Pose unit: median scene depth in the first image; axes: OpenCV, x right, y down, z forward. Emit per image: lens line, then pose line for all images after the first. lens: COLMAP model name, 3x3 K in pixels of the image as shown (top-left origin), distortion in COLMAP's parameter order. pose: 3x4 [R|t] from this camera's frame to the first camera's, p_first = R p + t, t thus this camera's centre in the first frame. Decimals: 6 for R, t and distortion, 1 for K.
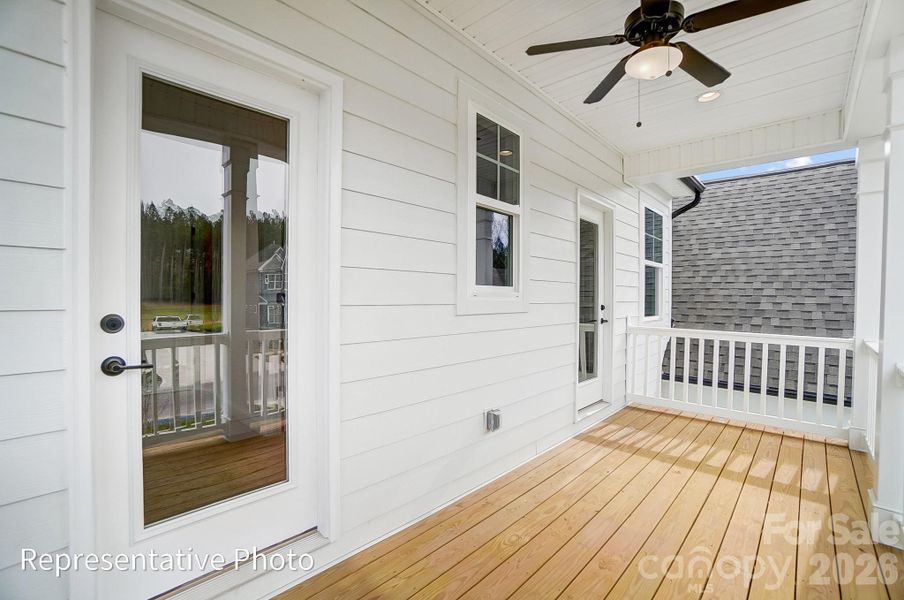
lens RADIAL K [[410.5, 0, 448.2], [0, 410.5, 299.2], [0, 0, 1]] dist [0.002377, 0.000509]
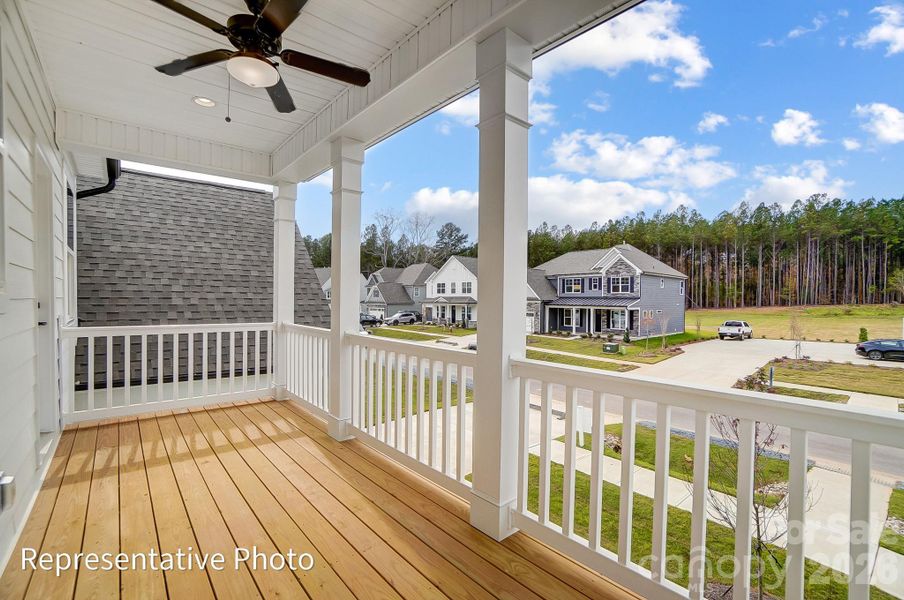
lens RADIAL K [[410.5, 0, 448.6], [0, 410.5, 302.7], [0, 0, 1]] dist [0.002377, 0.000509]
pose [[0.155468, -0.020792, 0.987622, -0.210324], [0.005351, 0.999782, 0.020205, 0.002873], [-0.987826, 0.002144, 0.155545, 0.142355]]
